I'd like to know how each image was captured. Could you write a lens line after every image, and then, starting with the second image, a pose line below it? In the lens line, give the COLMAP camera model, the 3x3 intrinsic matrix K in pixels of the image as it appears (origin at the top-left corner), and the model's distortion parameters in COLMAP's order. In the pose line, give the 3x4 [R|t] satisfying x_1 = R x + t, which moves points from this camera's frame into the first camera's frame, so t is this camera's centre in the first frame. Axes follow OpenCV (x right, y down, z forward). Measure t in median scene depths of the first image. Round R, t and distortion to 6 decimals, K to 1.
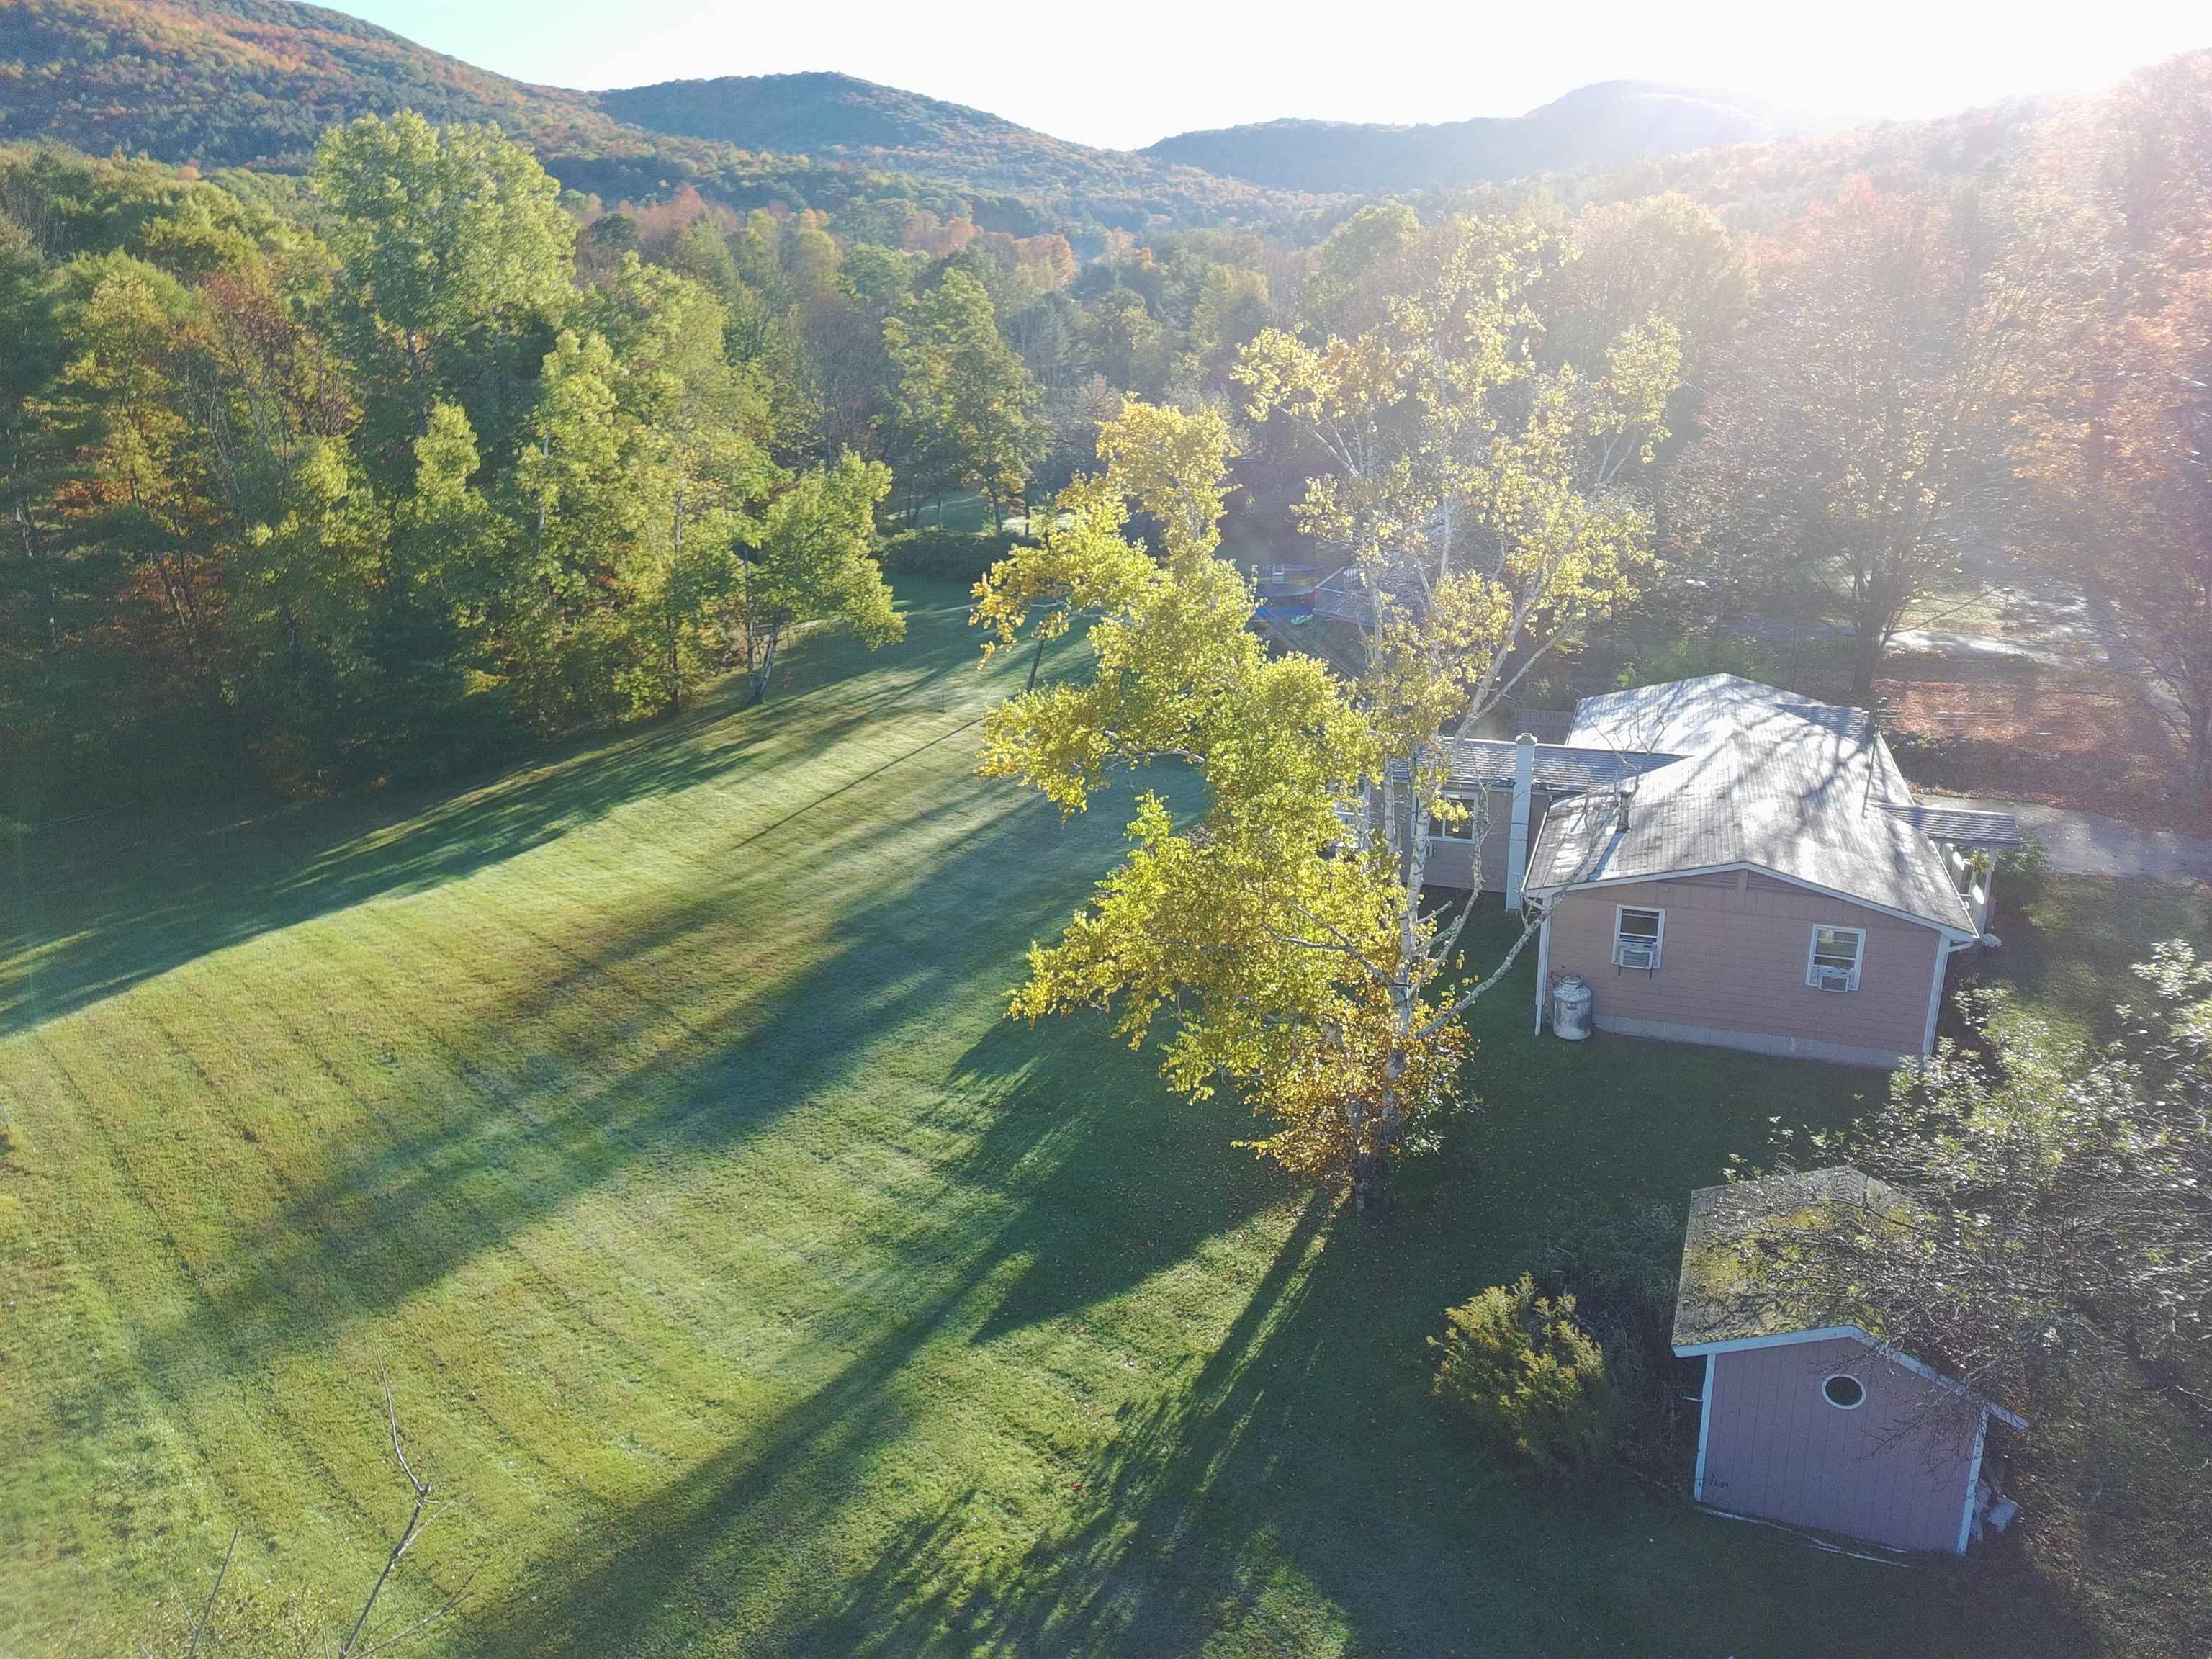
lens RADIAL K [[1617.5, 0, 1115.4], [0, 1617.5, 829.3], [0, 0, 1]] dist [0.078231, -0.086601]
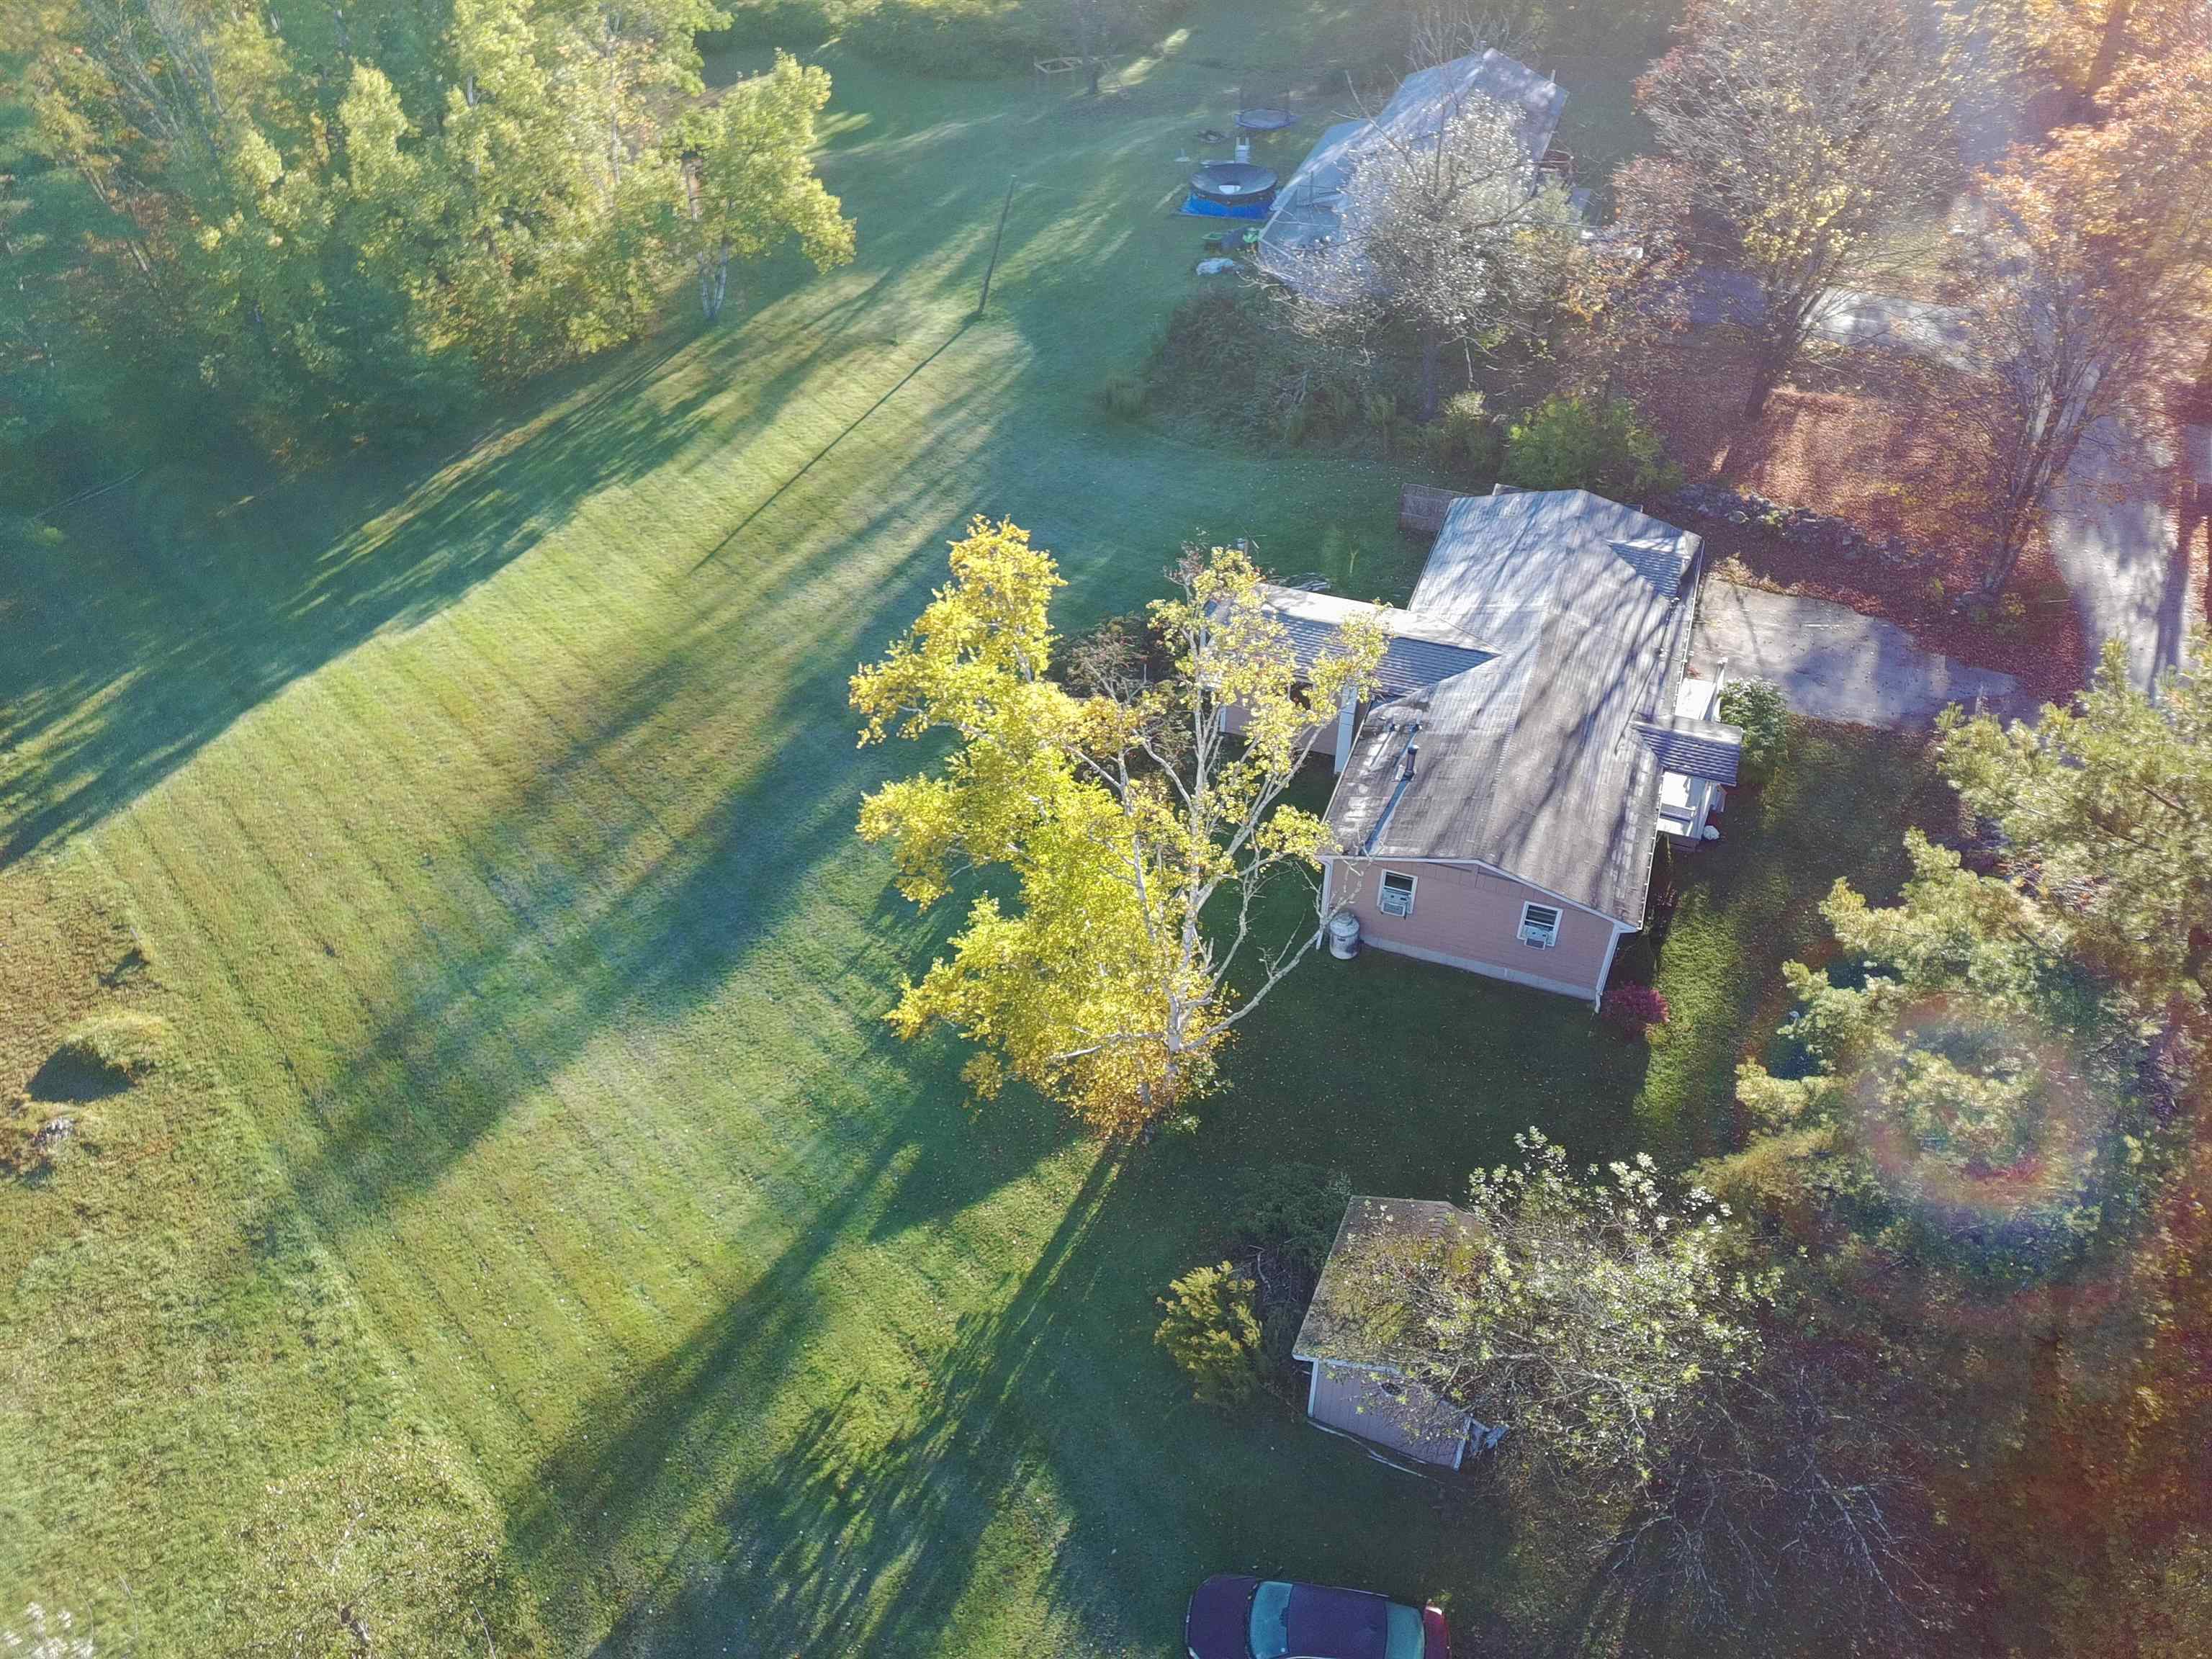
lens RADIAL K [[1617.5, 0, 1115.4], [0, 1617.5, 829.3], [0, 0, 1]] dist [0.078231, -0.086601]
pose [[0.999817, 0.016267, -0.010038, 0.053331], [-0.010874, 0.915923, 0.401207, -0.230099], [0.015721, -0.401024, 0.915933, -0.067963]]
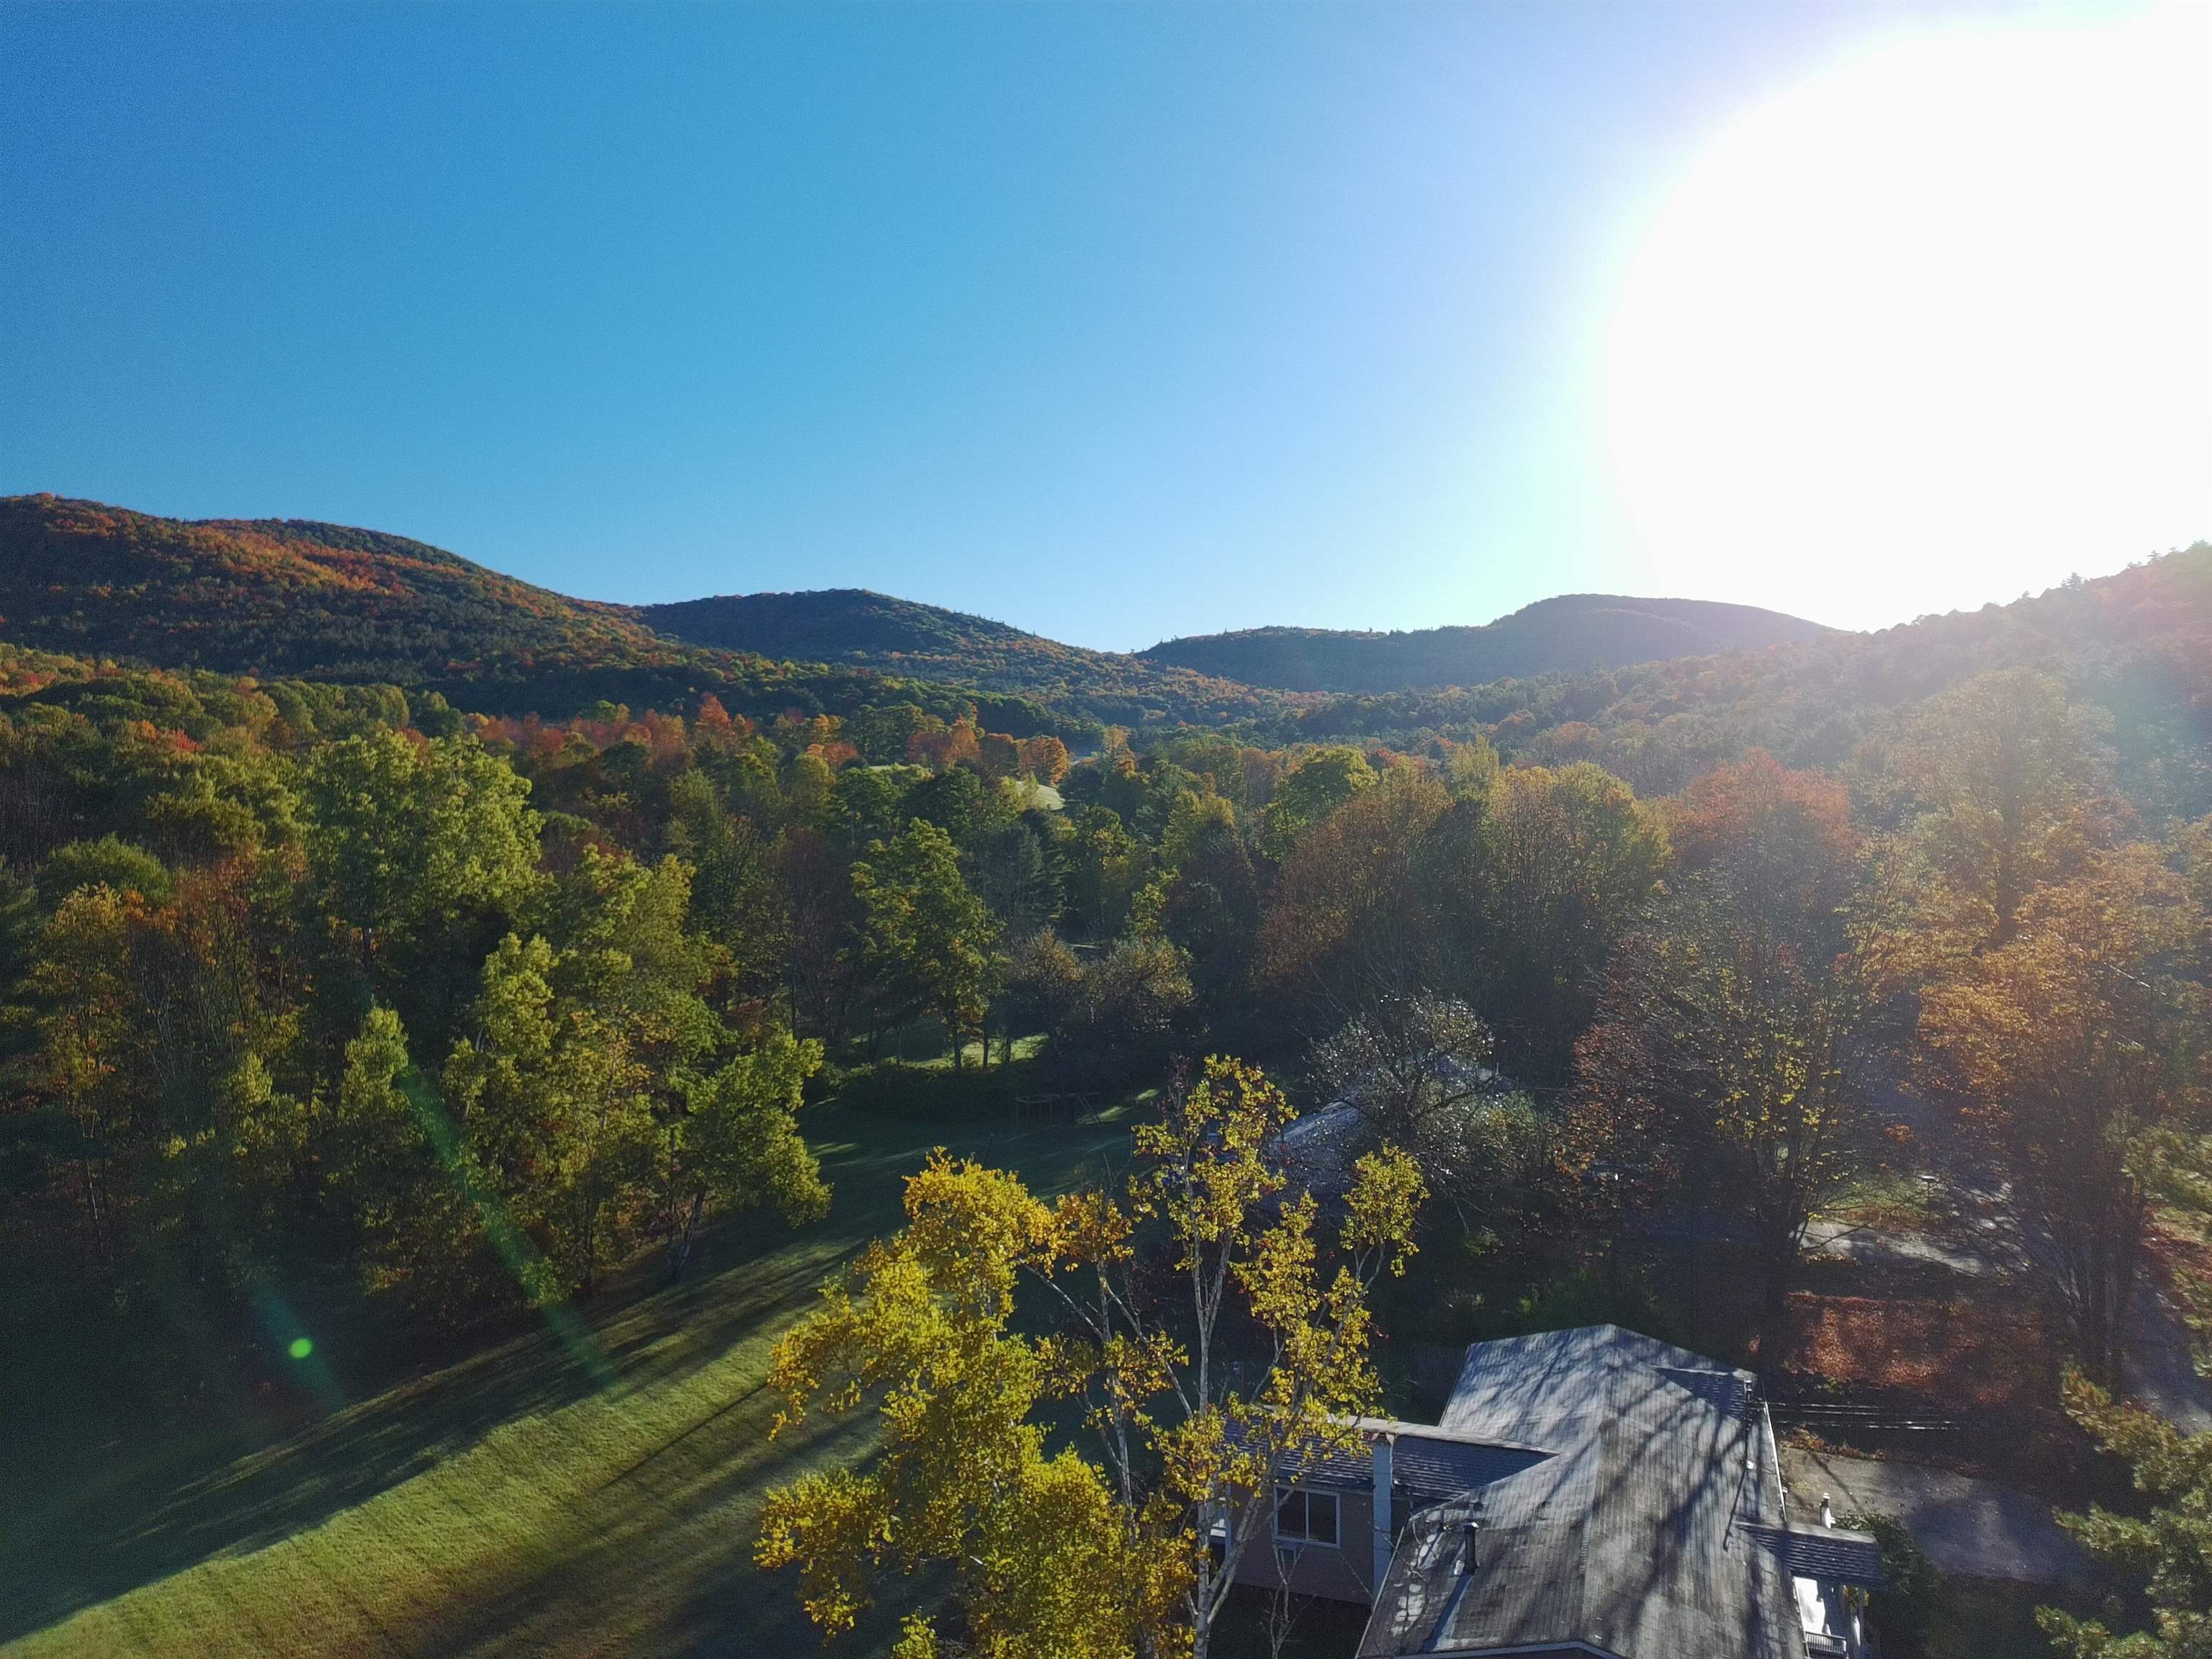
lens RADIAL K [[1617.5, 0, 1115.4], [0, 1617.5, 829.3], [0, 0, 1]] dist [0.078231, -0.086601]
pose [[0.999998, 0.001296, -0.001456, 0.053278], [-0.001650, 0.960311, -0.278927, -0.075953], [0.001037, 0.278929, 0.960311, -0.021985]]
